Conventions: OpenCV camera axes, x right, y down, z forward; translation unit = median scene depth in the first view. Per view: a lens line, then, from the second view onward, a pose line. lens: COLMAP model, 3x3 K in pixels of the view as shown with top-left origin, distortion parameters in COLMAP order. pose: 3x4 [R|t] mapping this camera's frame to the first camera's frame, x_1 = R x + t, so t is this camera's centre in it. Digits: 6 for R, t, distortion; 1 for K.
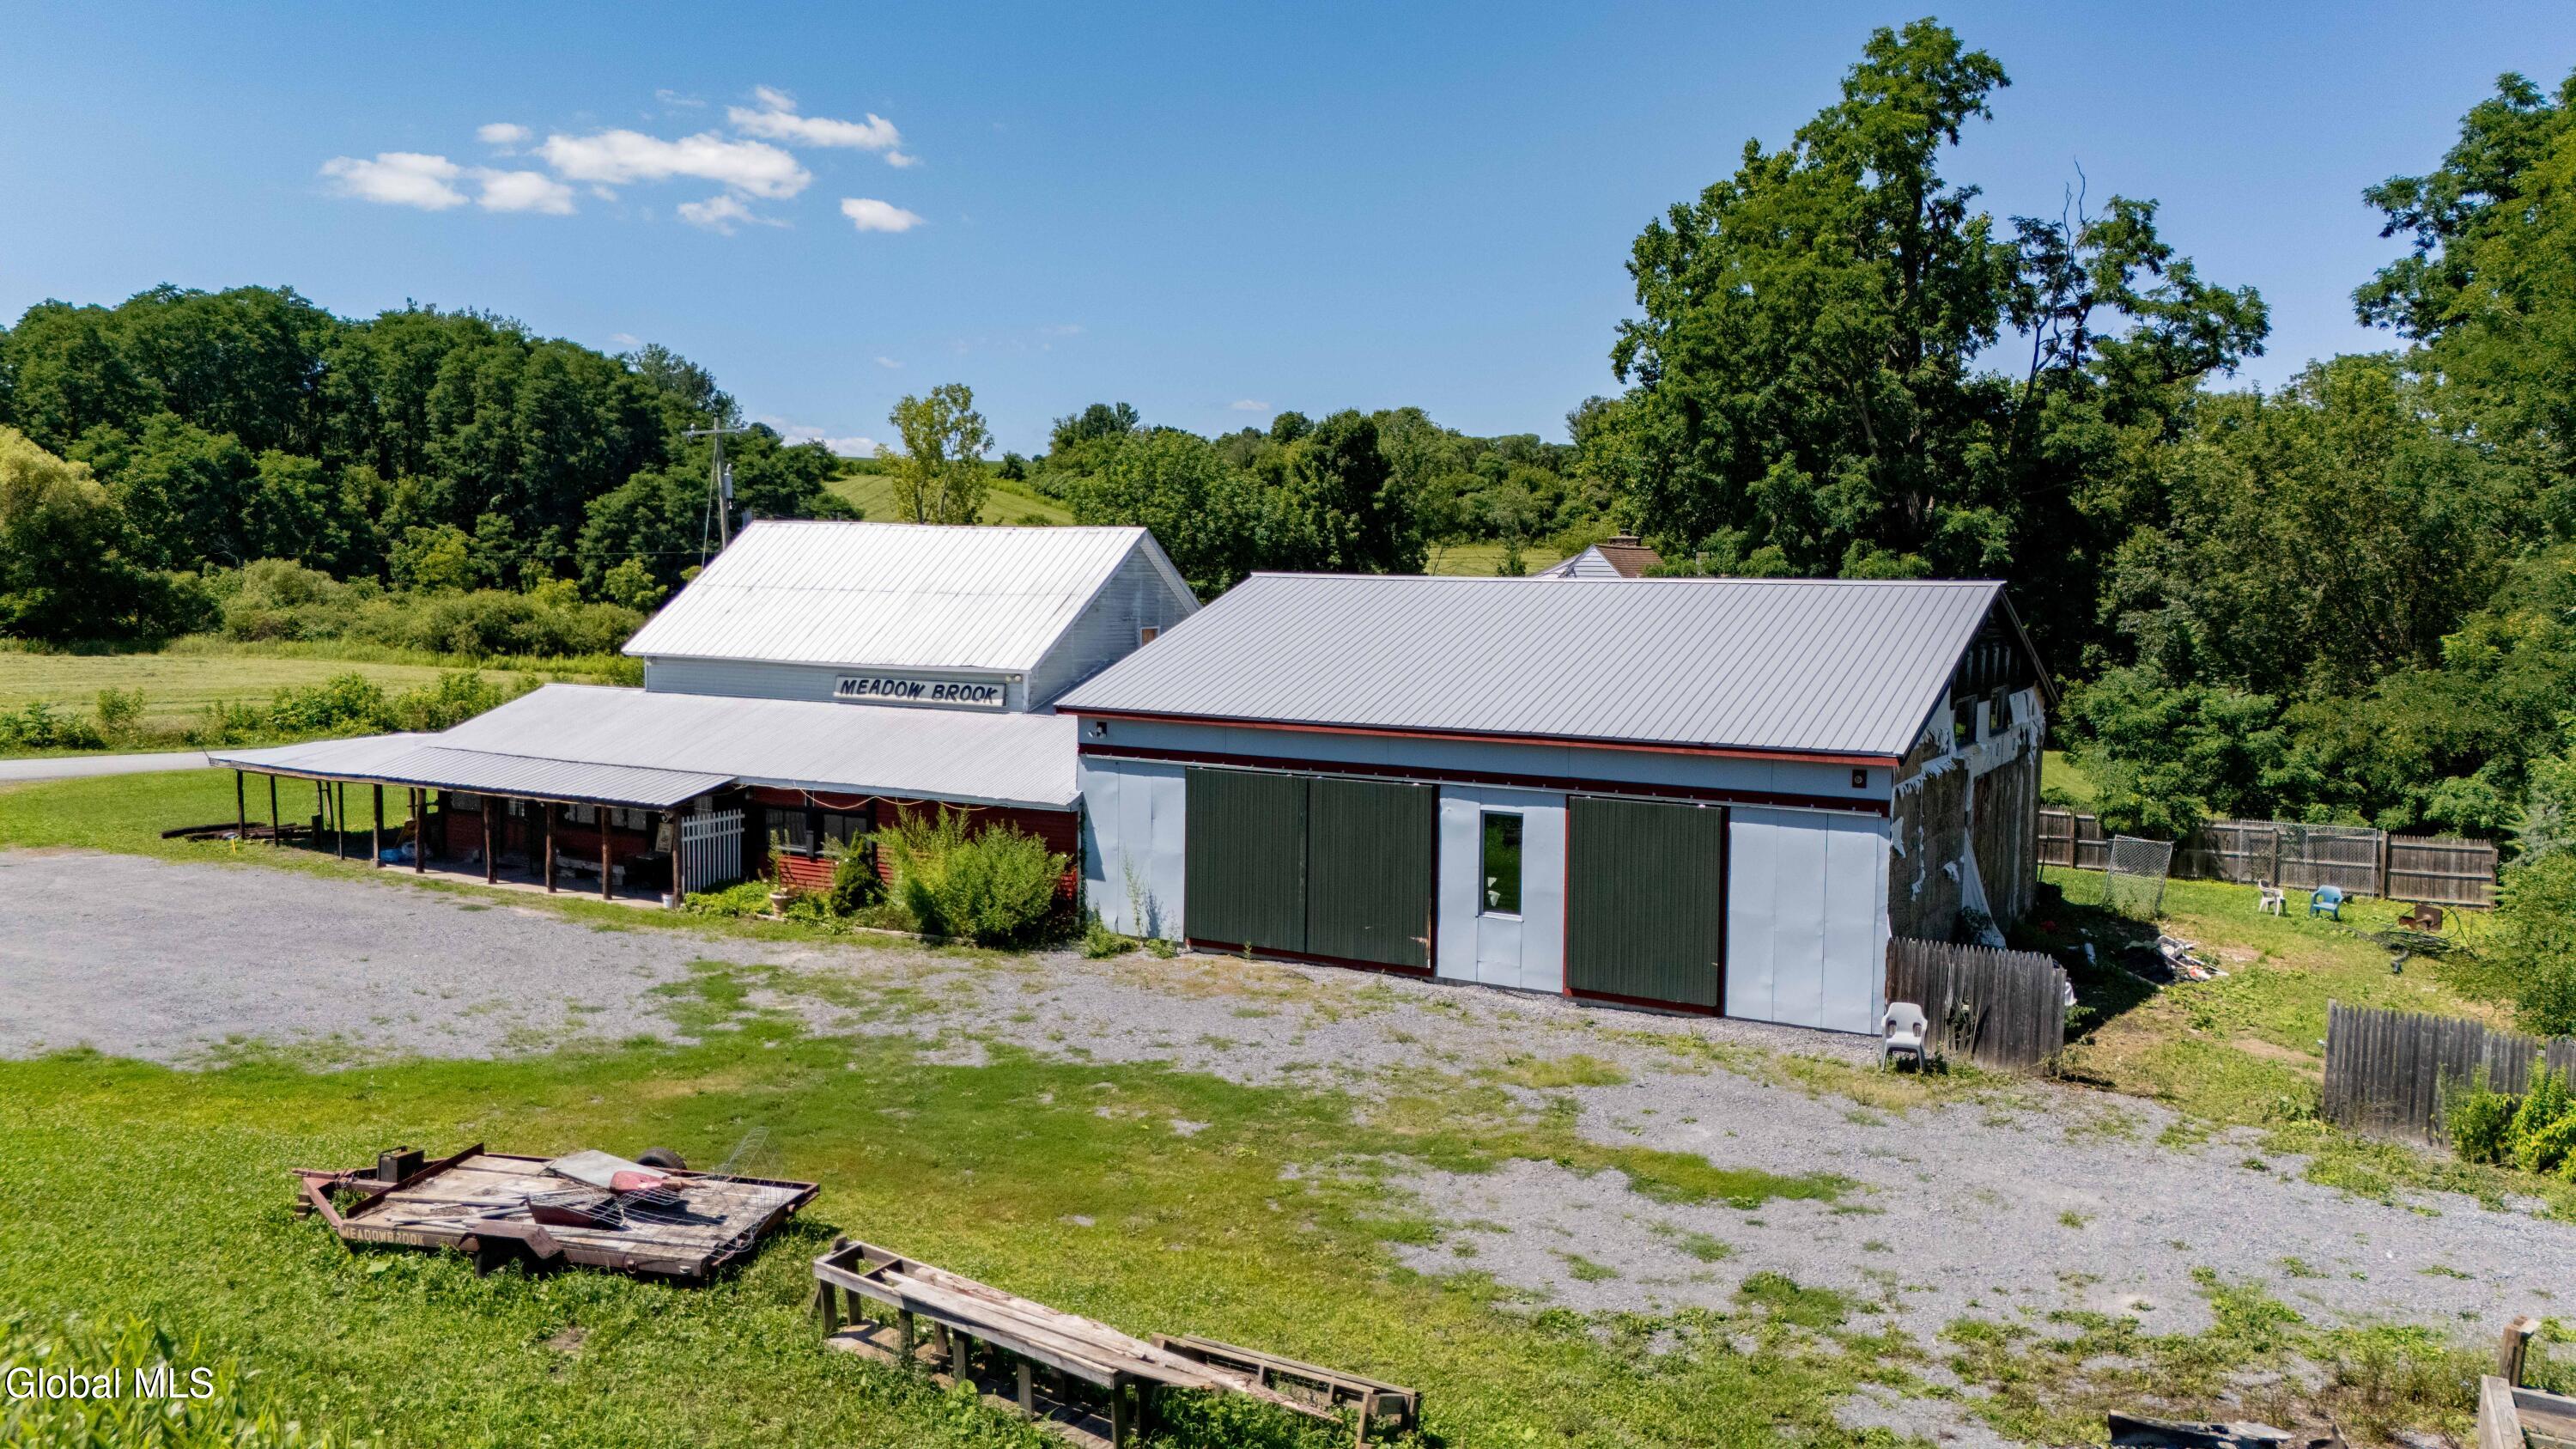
lens RADIAL K [[1898.2, 0, 1292.9], [0, 1898.2, 726.5], [0, 0, 1]] dist [0.063333, -0.062390]
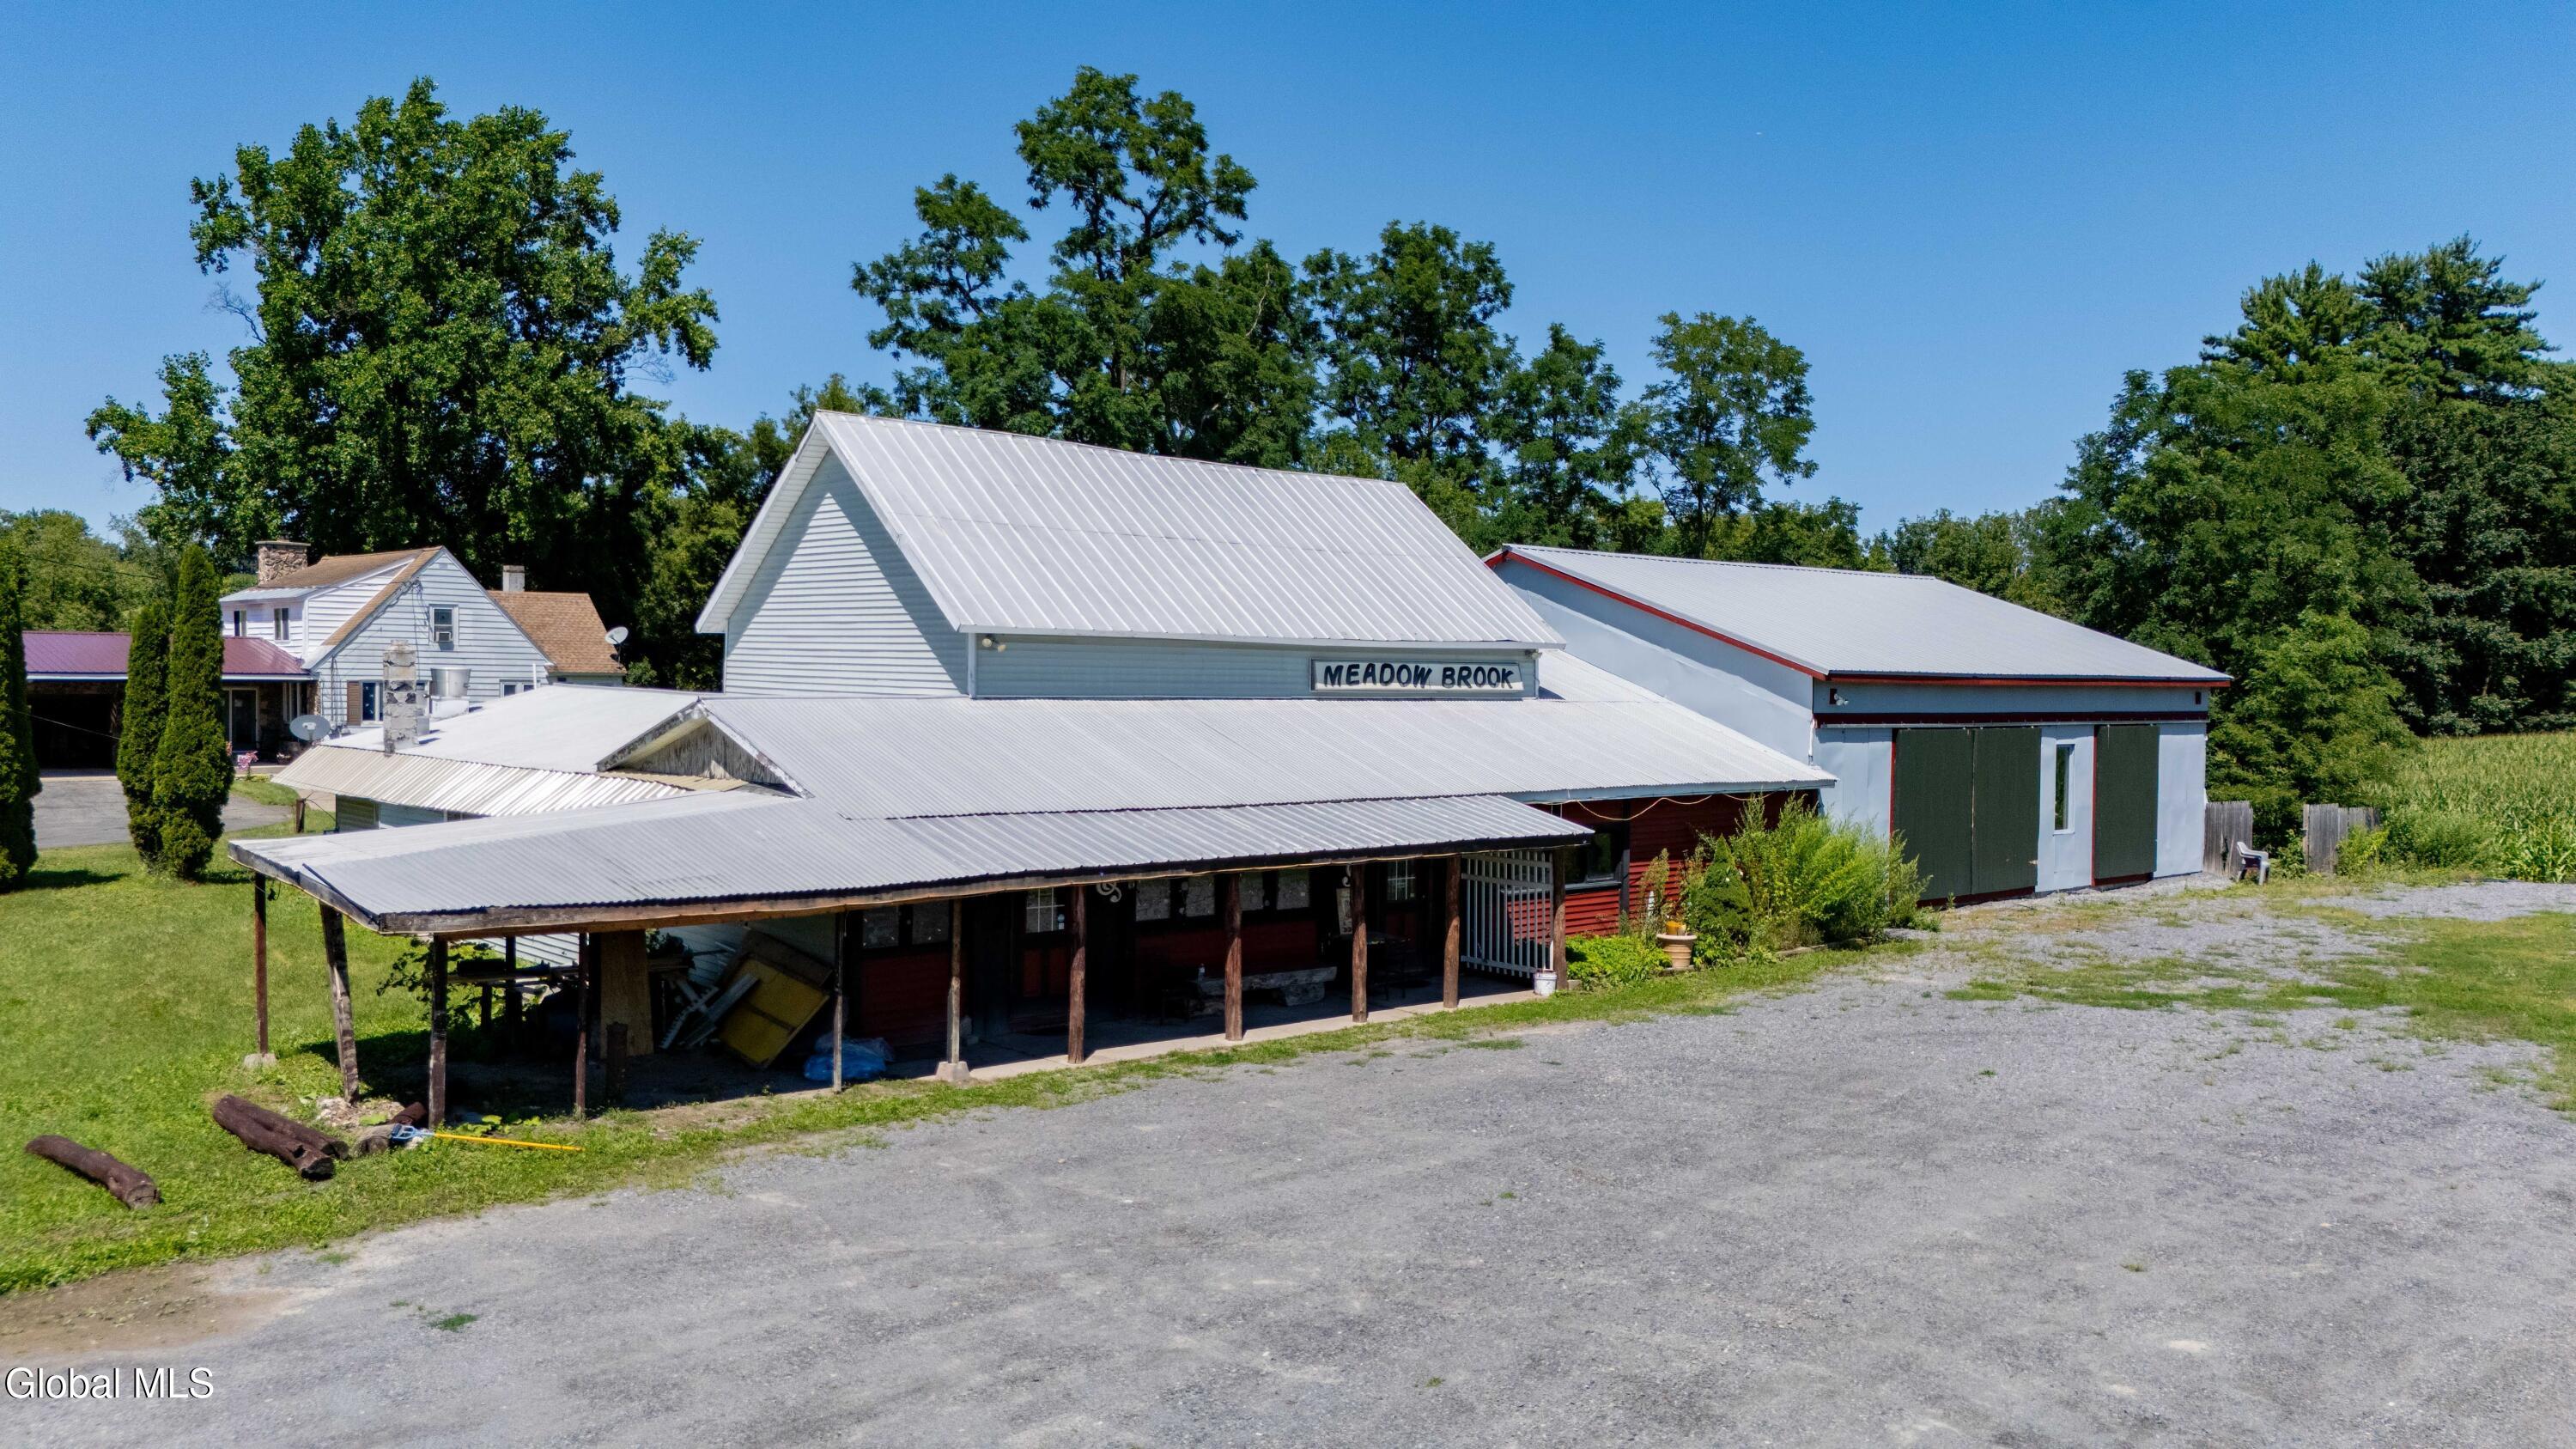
lens RADIAL K [[1898.2, 0, 1286.9], [0, 1898.2, 722.5], [0, 0, 1]] dist [0.063333, -0.062390]
pose [[0.338009, -0.031614, 0.940612, -0.980132], [0.068705, 0.997598, 0.008840, -0.011659], [-0.938632, 0.061636, 0.339369, 0.850181]]
